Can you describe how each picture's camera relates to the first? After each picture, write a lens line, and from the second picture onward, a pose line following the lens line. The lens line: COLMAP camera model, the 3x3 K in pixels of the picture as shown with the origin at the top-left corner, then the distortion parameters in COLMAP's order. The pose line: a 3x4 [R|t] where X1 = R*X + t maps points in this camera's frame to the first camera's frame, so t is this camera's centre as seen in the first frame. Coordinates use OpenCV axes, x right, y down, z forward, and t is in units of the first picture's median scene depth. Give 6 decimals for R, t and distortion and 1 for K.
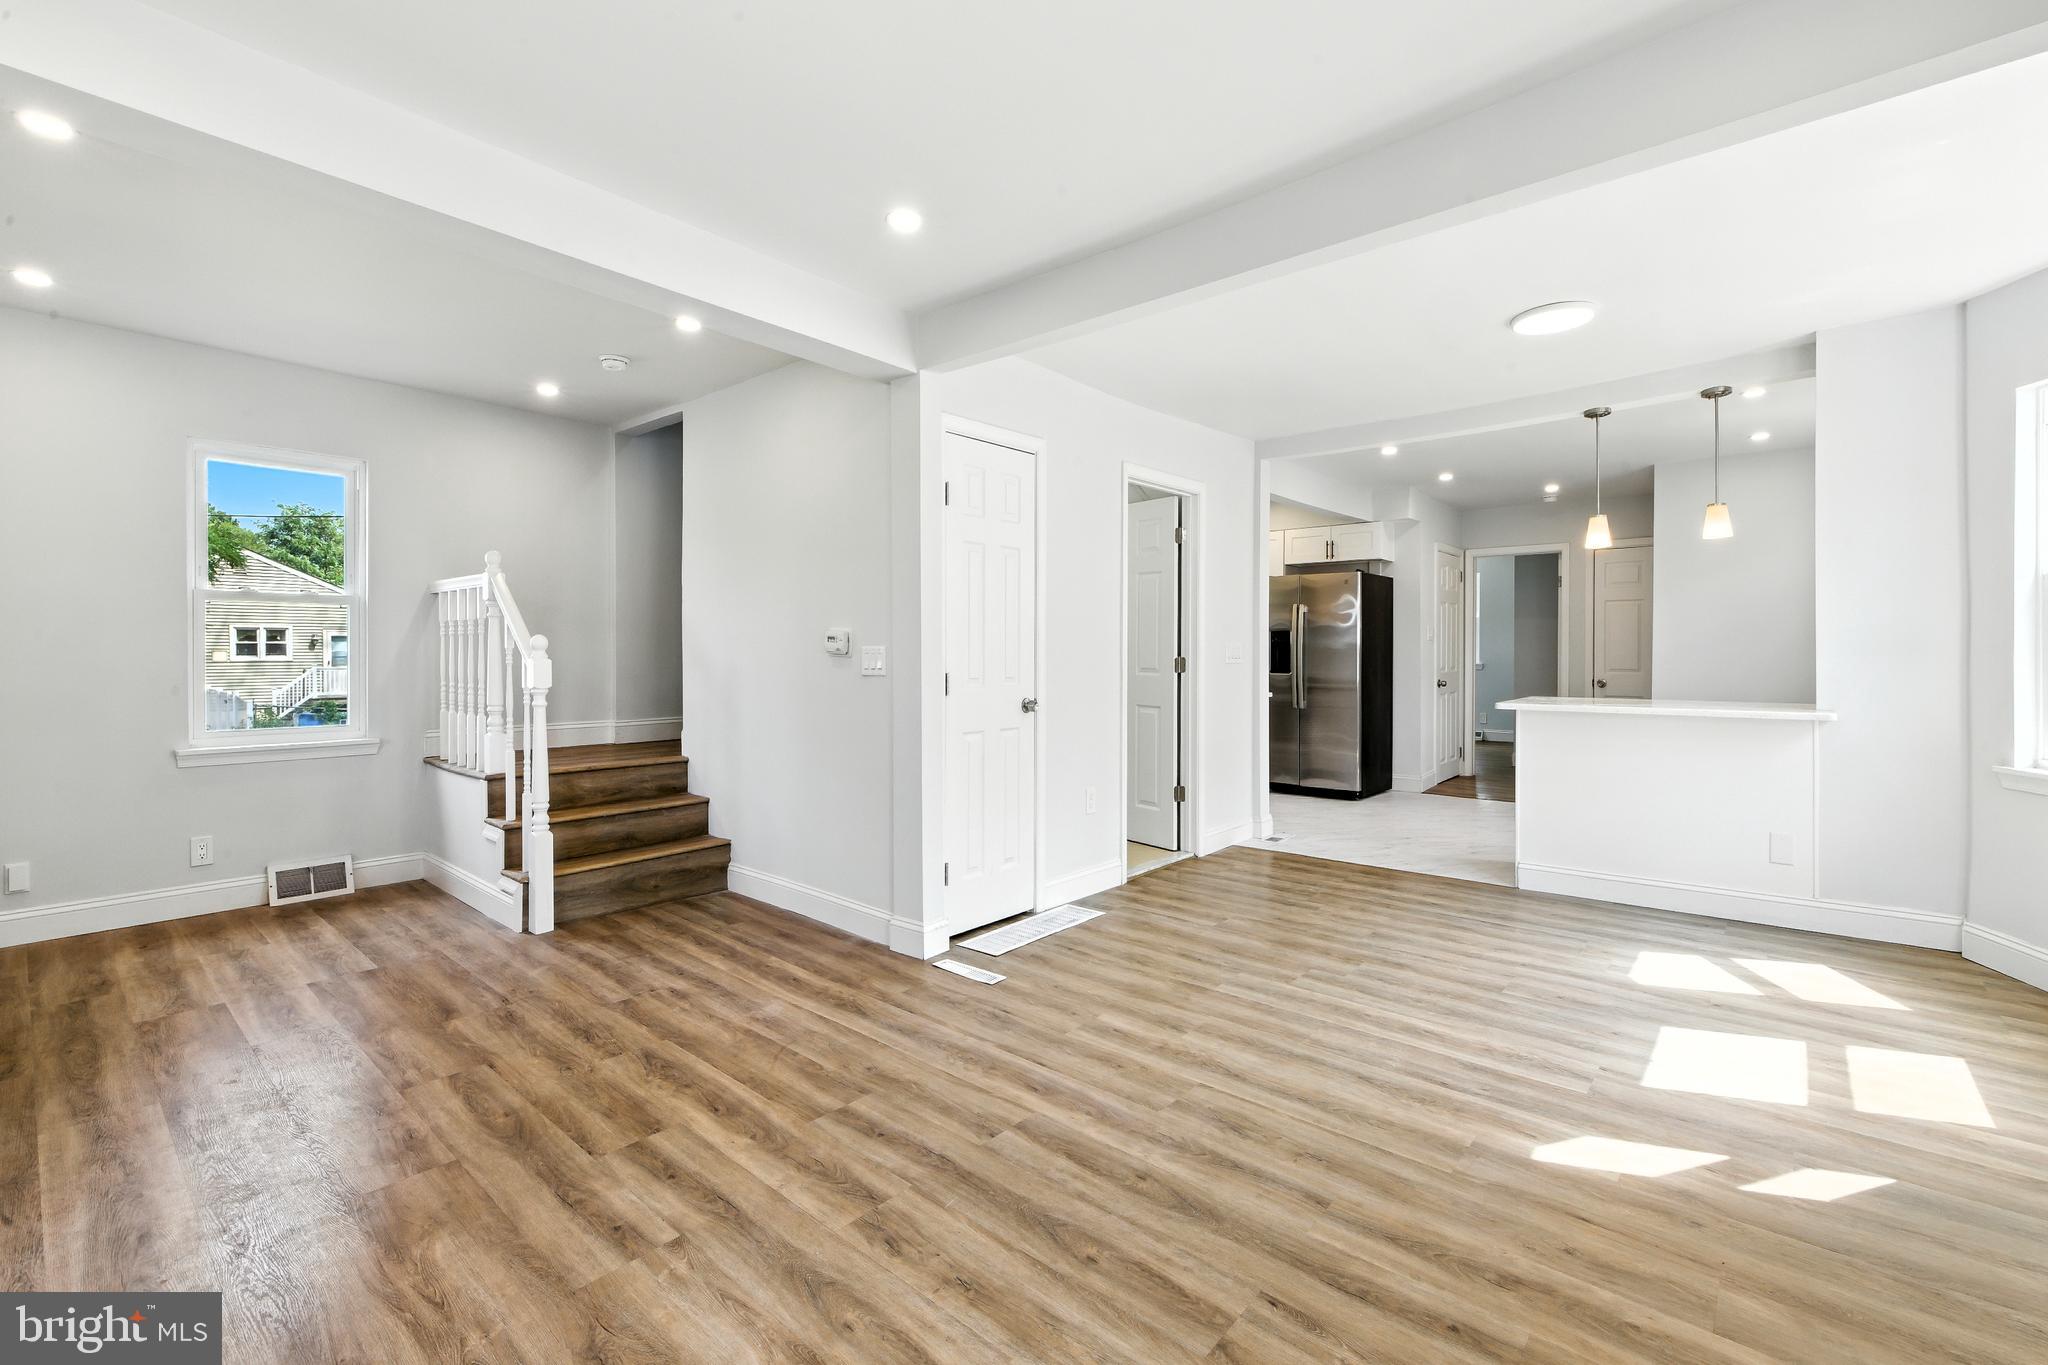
lens RADIAL K [[872.6, 0, 1024.0], [0, 872.6, 682.5], [0, 0, 1]] dist [0.016806, -0.000032]
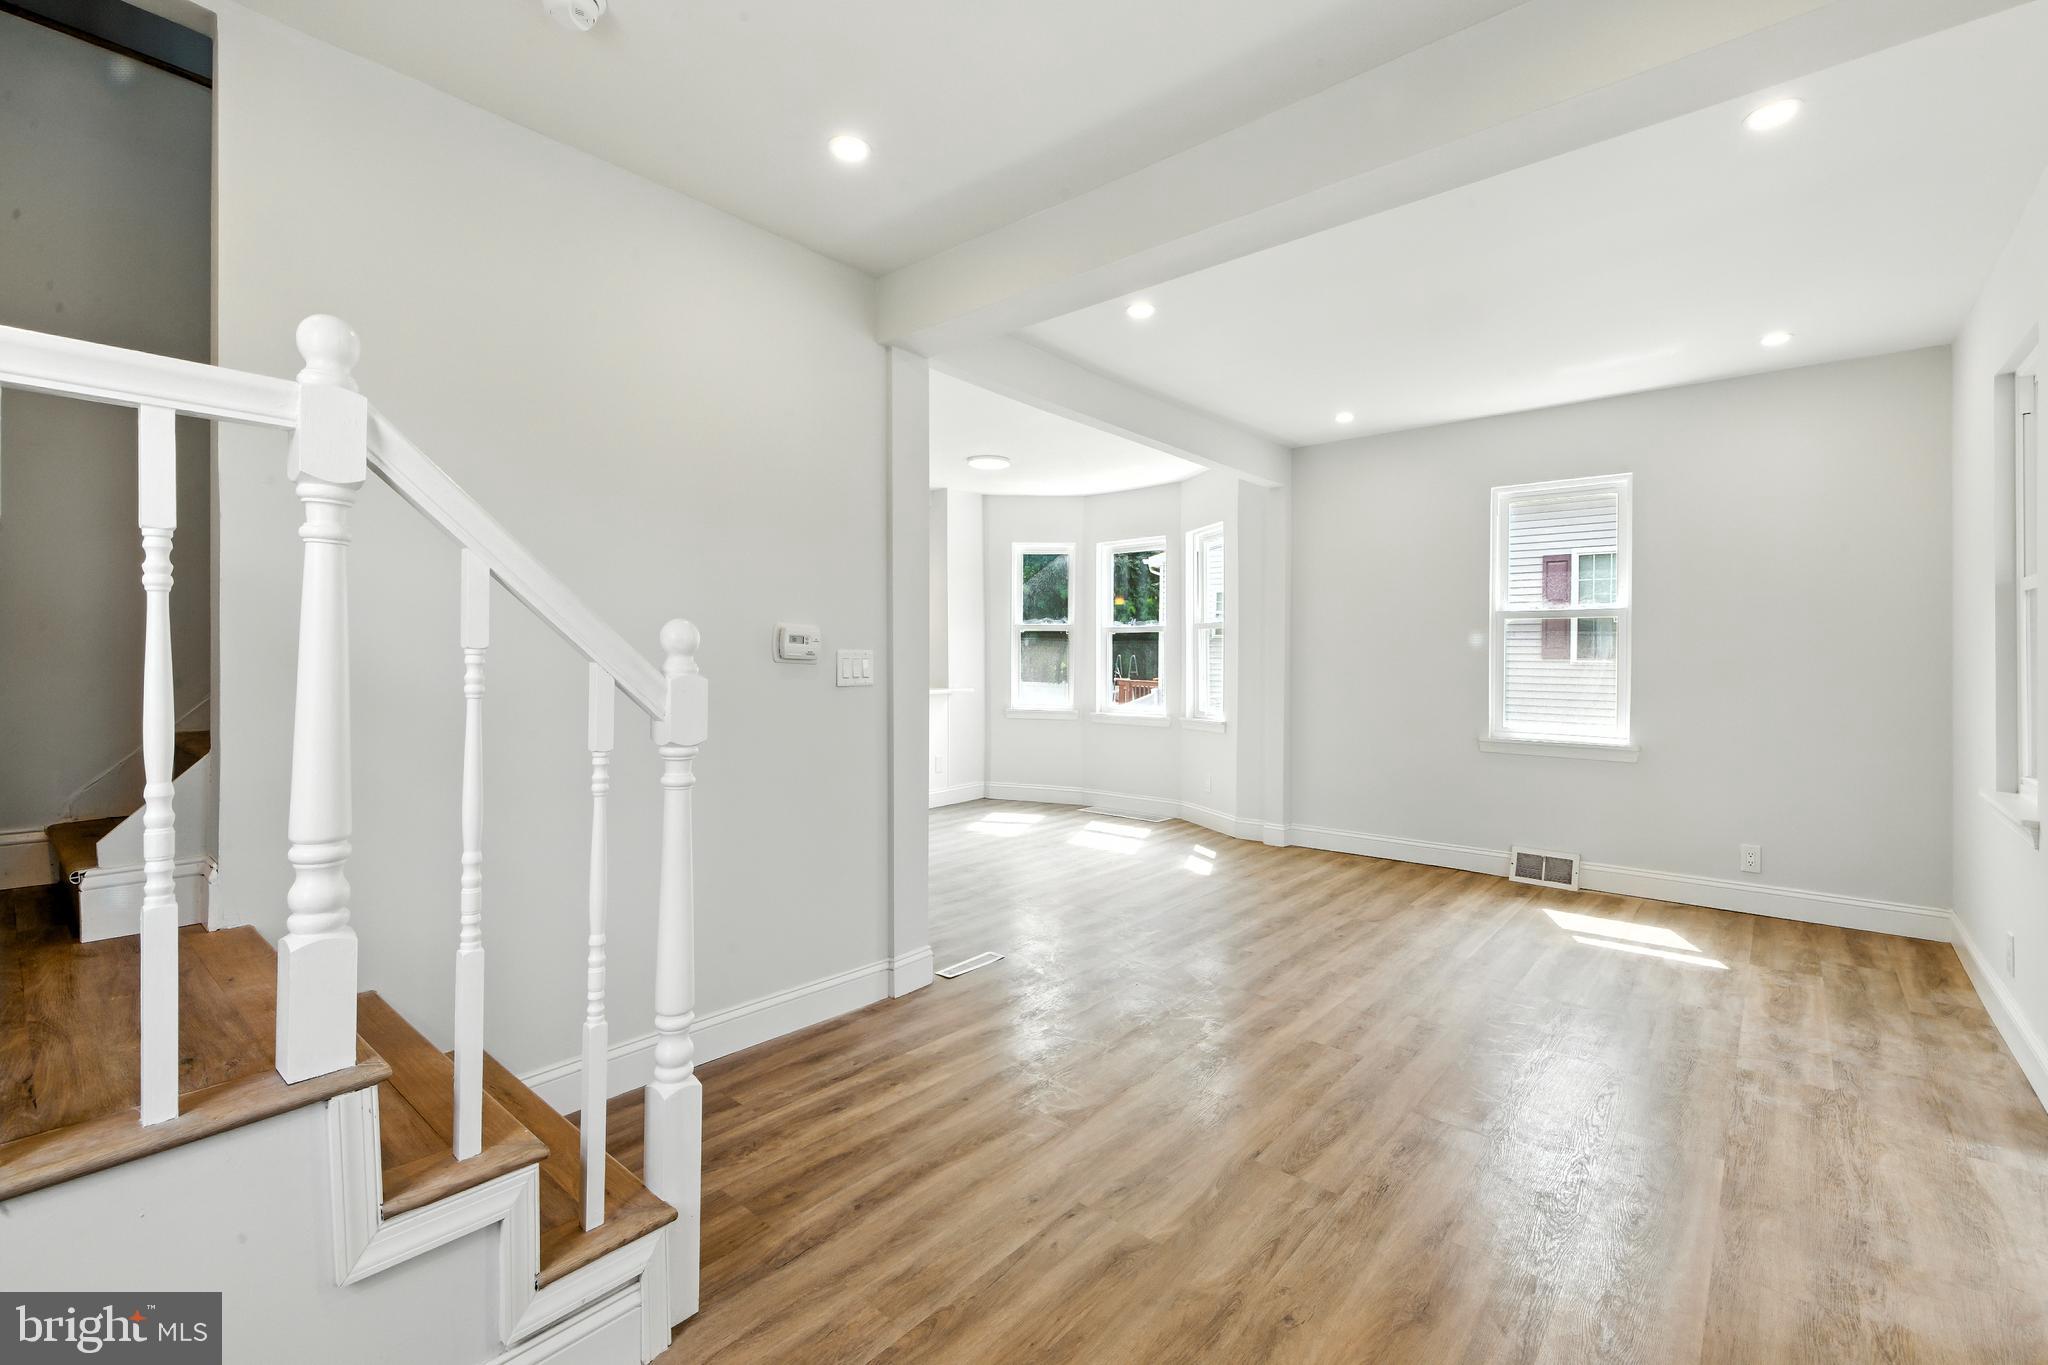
lens RADIAL K [[871.5, 0, 1024.0], [0, 871.5, 682.5], [0, 0, 1]] dist [0.000804, 0.000098]
pose [[-0.005990, -0.020863, 0.999764, -1.157488], [0.031059, 0.999296, 0.021040, -0.026464], [-0.999500, 0.031178, -0.005338, 0.990038]]
